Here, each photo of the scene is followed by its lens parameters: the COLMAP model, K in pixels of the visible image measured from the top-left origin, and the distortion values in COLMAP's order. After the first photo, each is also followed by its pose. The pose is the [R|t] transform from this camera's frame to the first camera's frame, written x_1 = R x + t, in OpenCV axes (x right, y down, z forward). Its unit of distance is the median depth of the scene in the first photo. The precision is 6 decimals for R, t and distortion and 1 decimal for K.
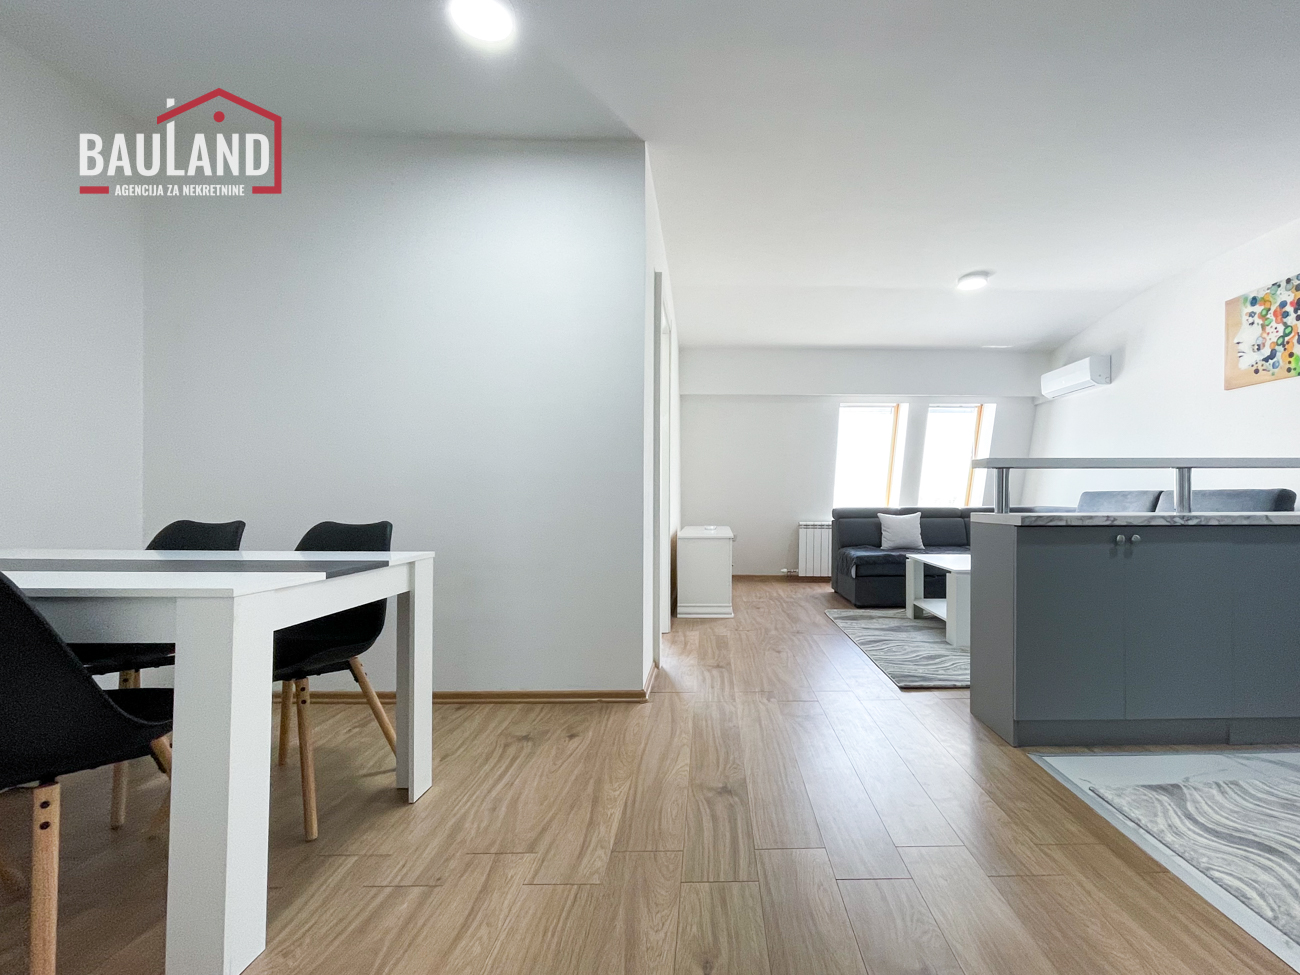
lens RADIAL K [[607.2, 0, 719.1], [0, 607.2, 505.3], [0, 0, 1]] dist [-0.000981, -0.000538]
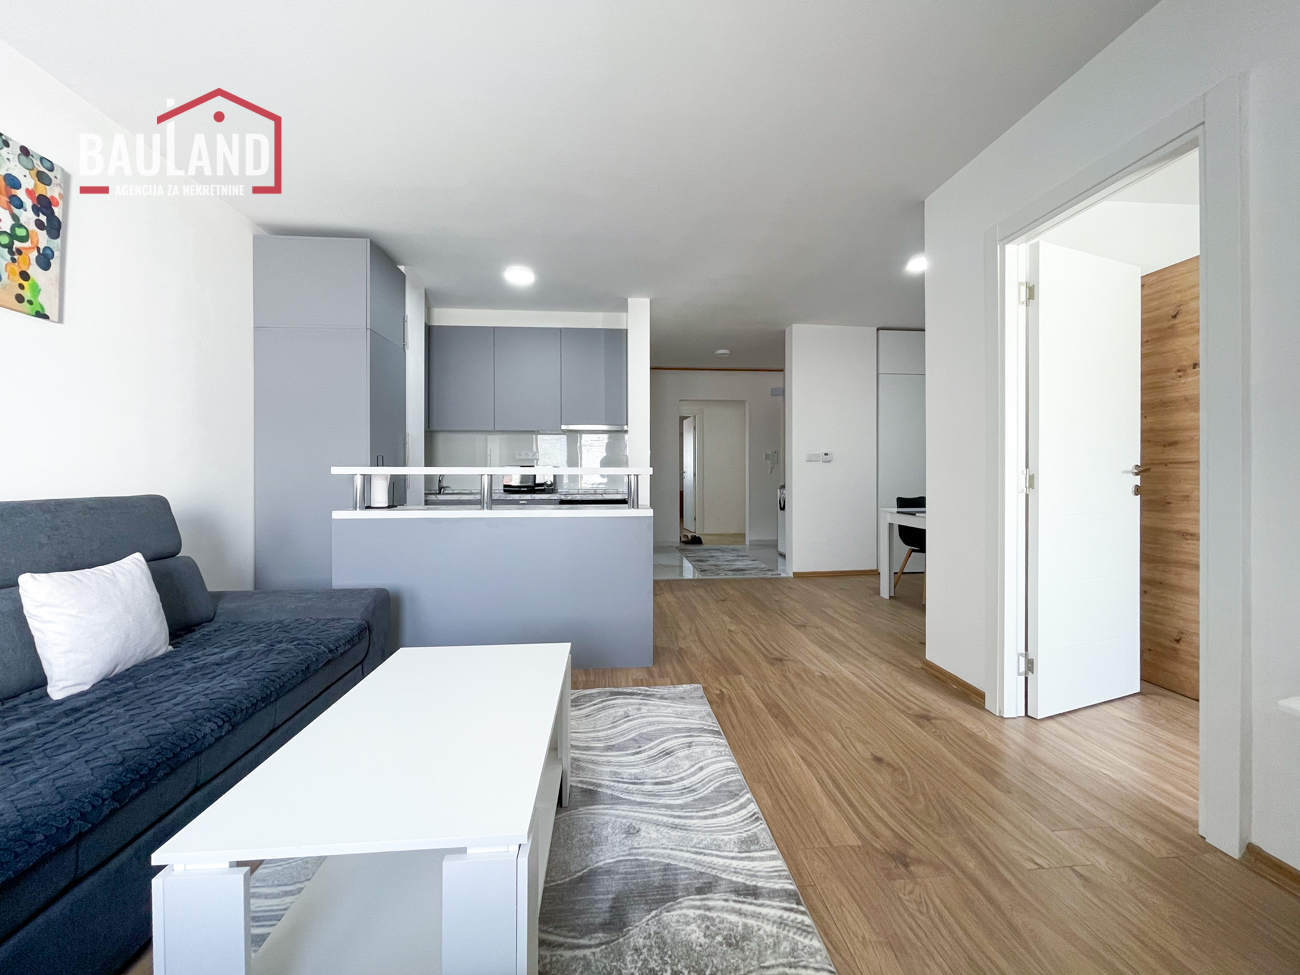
lens RADIAL K [[530.6, 0, 651.4], [0, 530.6, 468.7], [0, 0, 1]] dist [-0.002322, -0.000301]
pose [[-0.997127, 0.002130, -0.075719, 0.342312], [0.001730, 0.999984, 0.005356, -0.054626], [0.075729, 0.005209, -0.997115, 1.488933]]
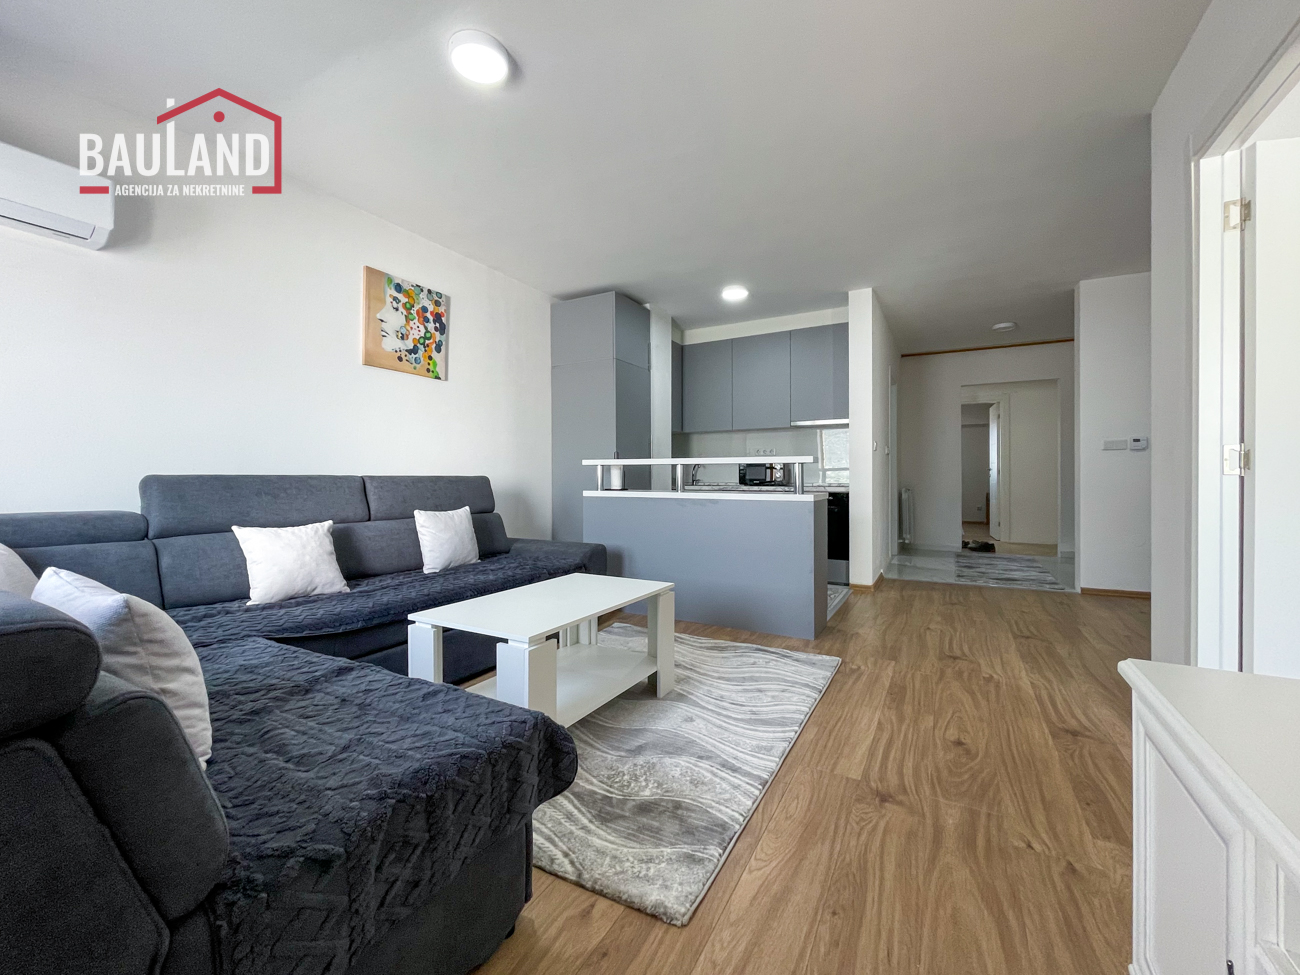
lens RADIAL K [[543.6, 0, 650.3], [0, 543.6, 473.7], [0, 0, 1]] dist [-0.001925, -0.000289]
pose [[-0.866145, 0.005568, 0.499761, 0.076186], [0.009671, 0.999937, 0.005620, -0.031369], [-0.499699, 0.009701, -0.866145, 1.587312]]
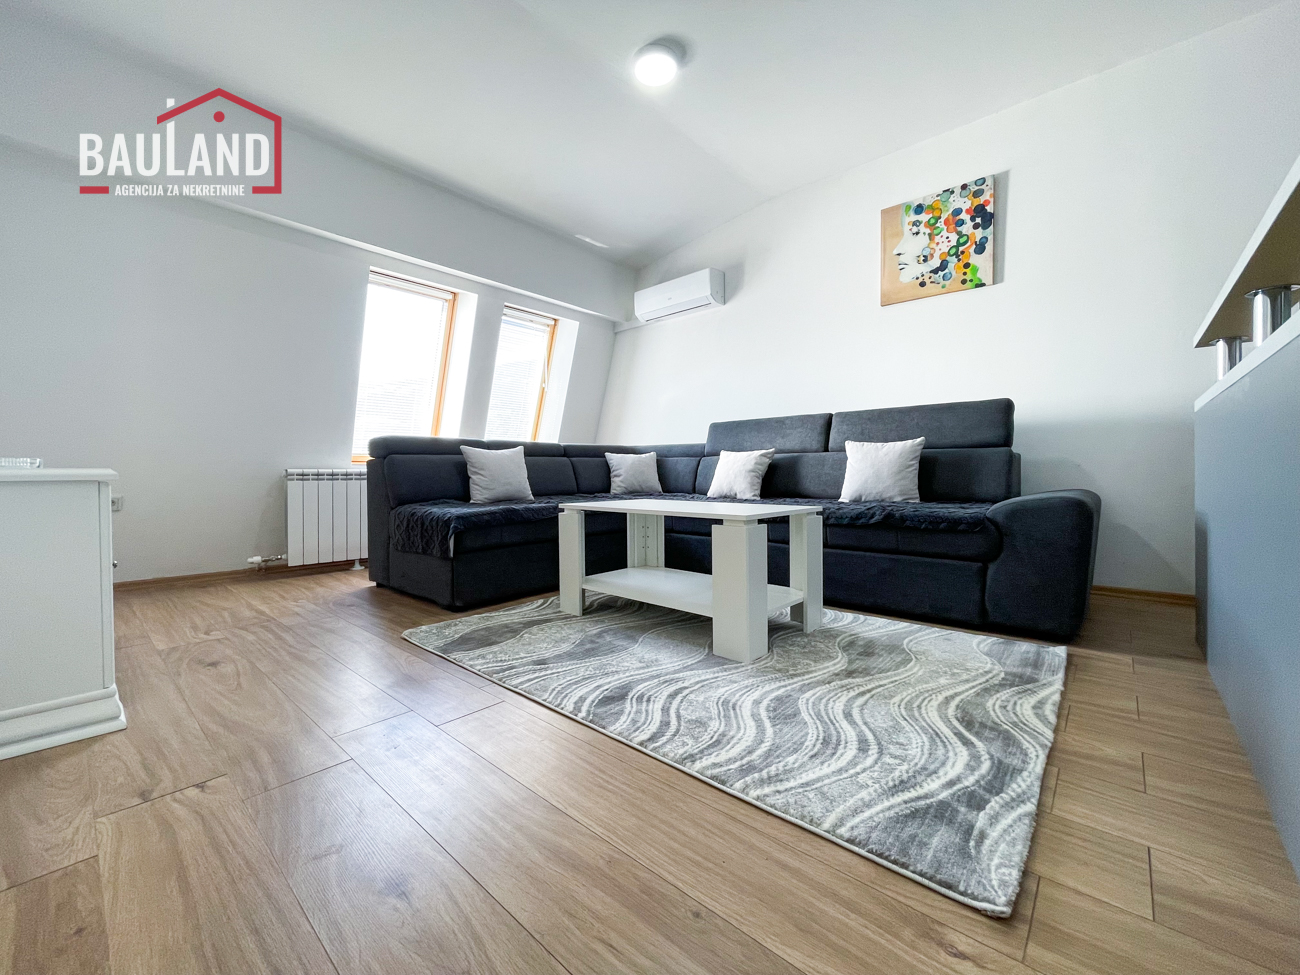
lens RADIAL K [[527.5, 0, 648.2], [0, 527.5, 478.1], [0, 0, 1]] dist [-0.000762, -0.000097]
pose [[0.677929, -0.009217, 0.735069, -0.002955], [0.013225, 0.999912, 0.000340, 0.073056], [-0.735008, 0.009491, 0.677992, 0.767152]]
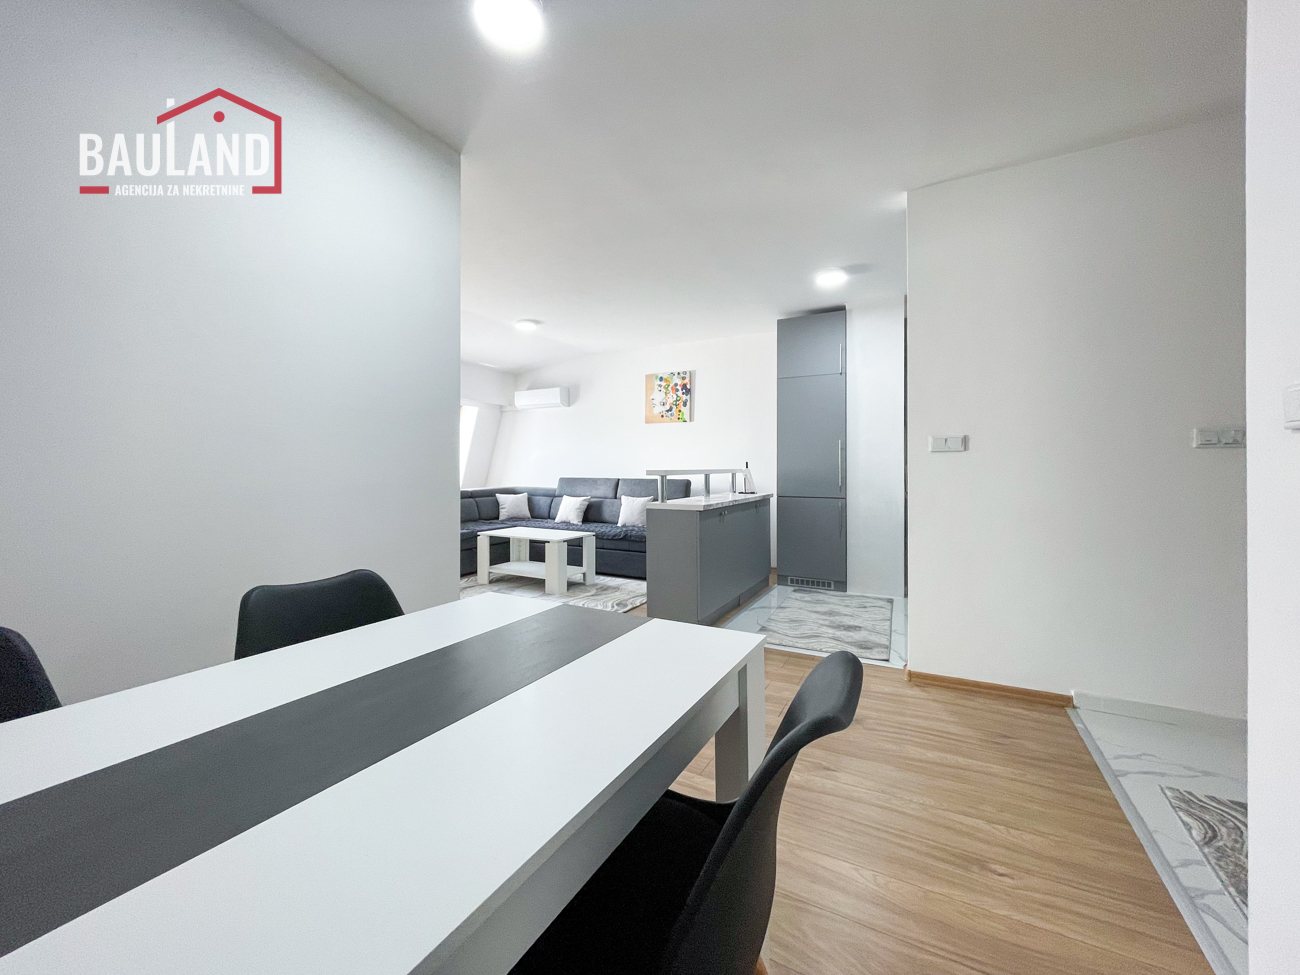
lens RADIAL K [[530.6, 0, 651.4], [0, 530.6, 468.7], [0, 0, 1]] dist [-0.002322, -0.000301]
pose [[0.491254, 0.000062, 0.871016, -0.574995], [0.006889, 0.999968, -0.003956, -0.051573], [-0.870989, 0.007944, 0.491238, 0.220475]]
